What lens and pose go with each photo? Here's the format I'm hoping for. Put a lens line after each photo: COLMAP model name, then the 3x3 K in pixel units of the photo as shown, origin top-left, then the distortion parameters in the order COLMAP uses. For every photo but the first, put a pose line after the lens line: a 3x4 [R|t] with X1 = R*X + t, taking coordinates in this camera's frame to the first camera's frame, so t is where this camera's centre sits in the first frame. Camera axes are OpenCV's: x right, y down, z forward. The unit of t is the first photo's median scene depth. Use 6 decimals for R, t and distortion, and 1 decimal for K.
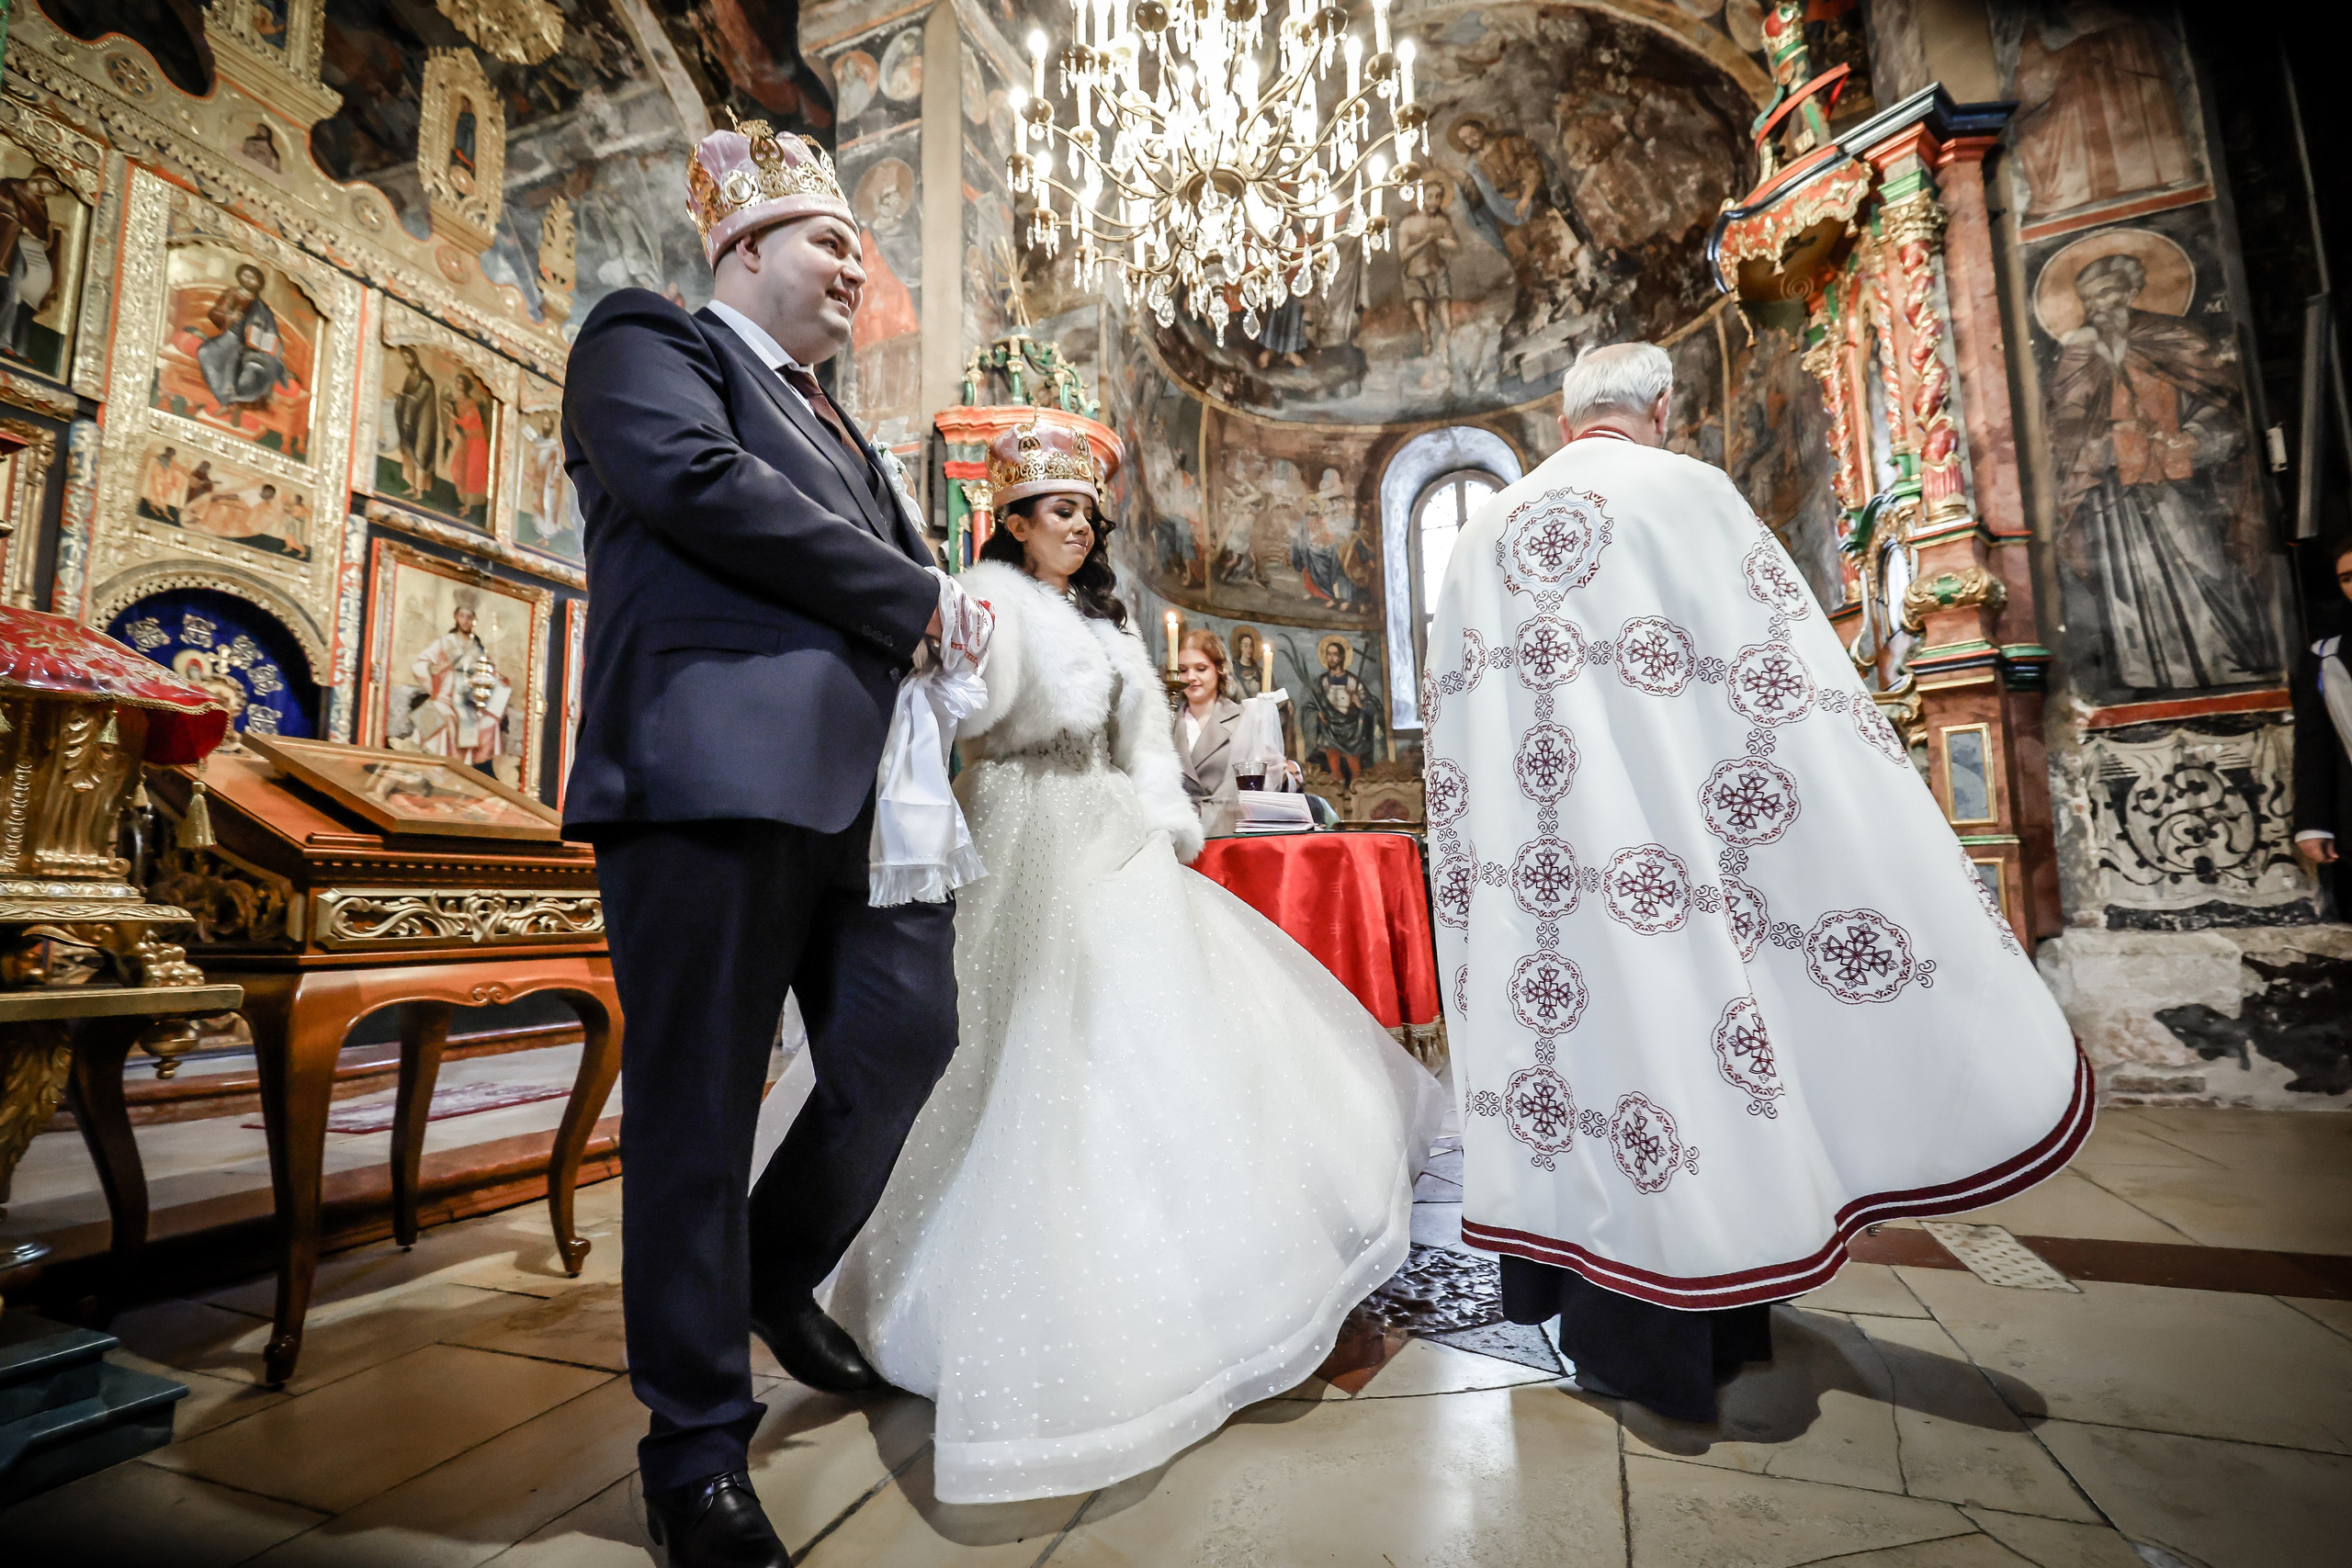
lens RADIAL K [[1049.6, 0, 1180.2], [0, 1049.6, 789.7], [0, 0, 1]] dist [-0.000289, -0.000318]
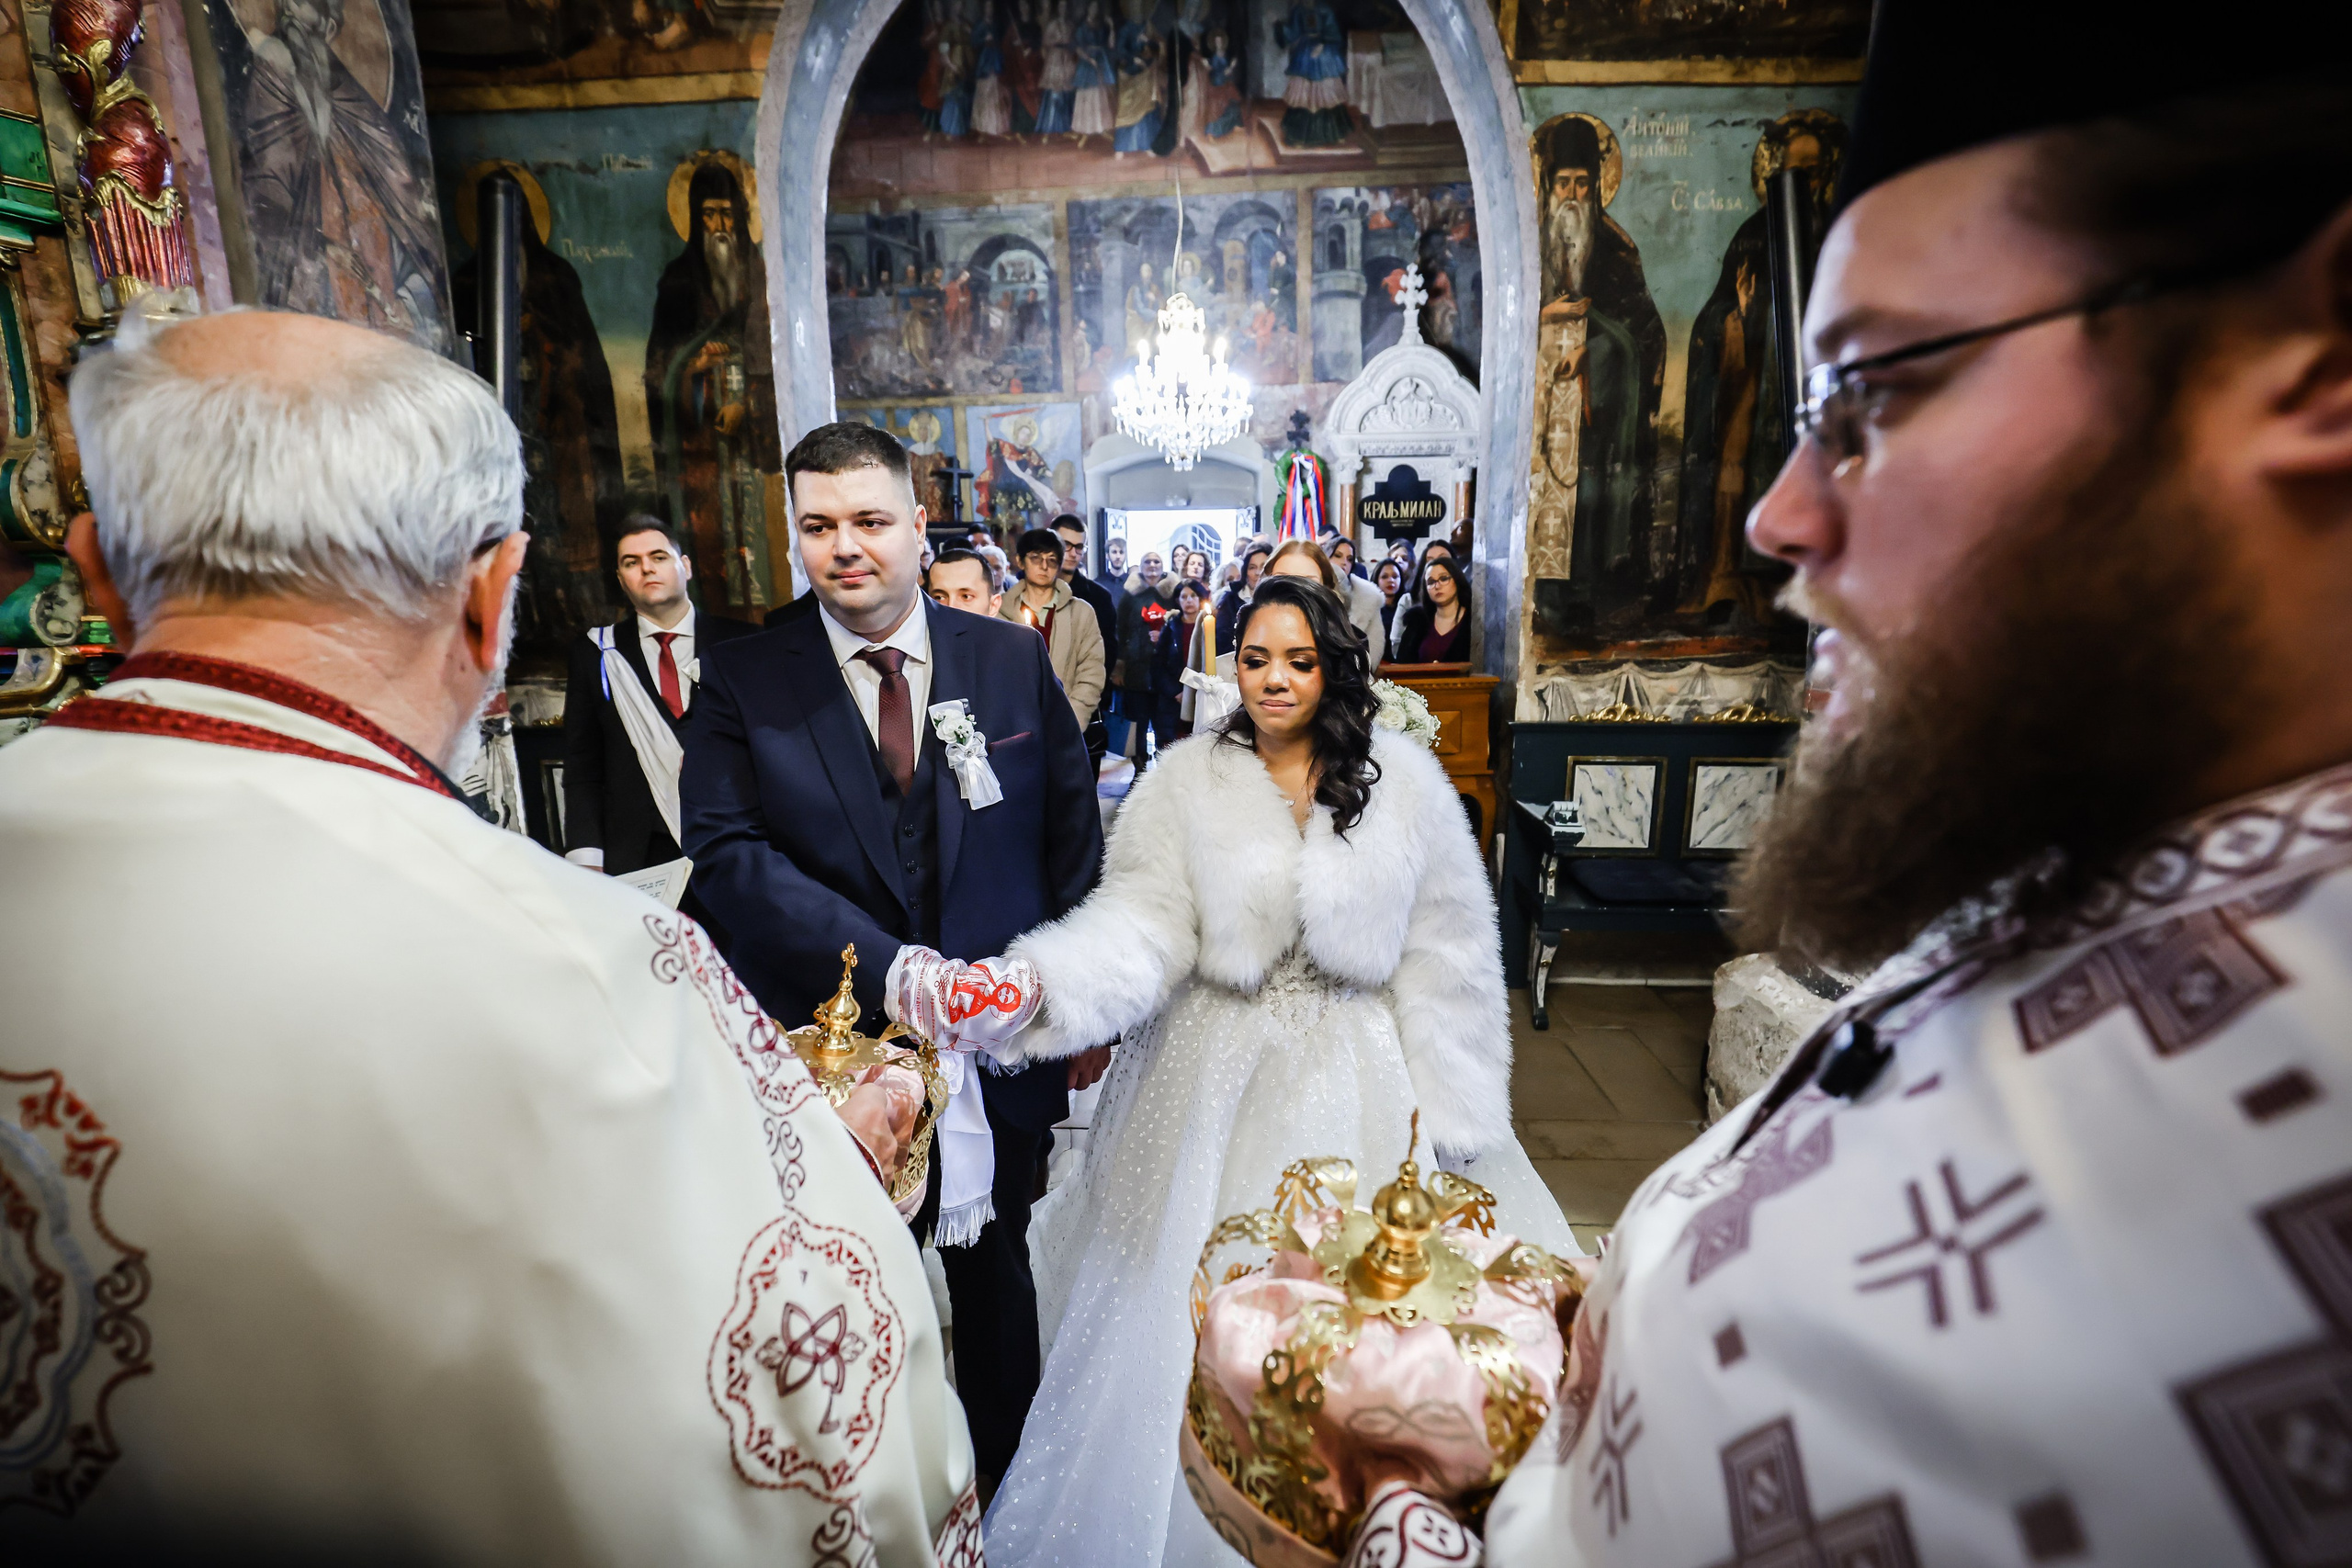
lens RADIAL K [[1049.6, 0, 1183.3], [0, 1049.6, 793.6], [0, 0, 1]] dist [-0.000289, -0.000318]
pose [[-0.325867, -0.152412, 0.933050, 0.106193], [-0.088507, 0.987504, 0.130395, -0.149208], [-0.941264, -0.040090, -0.335284, 0.685791]]
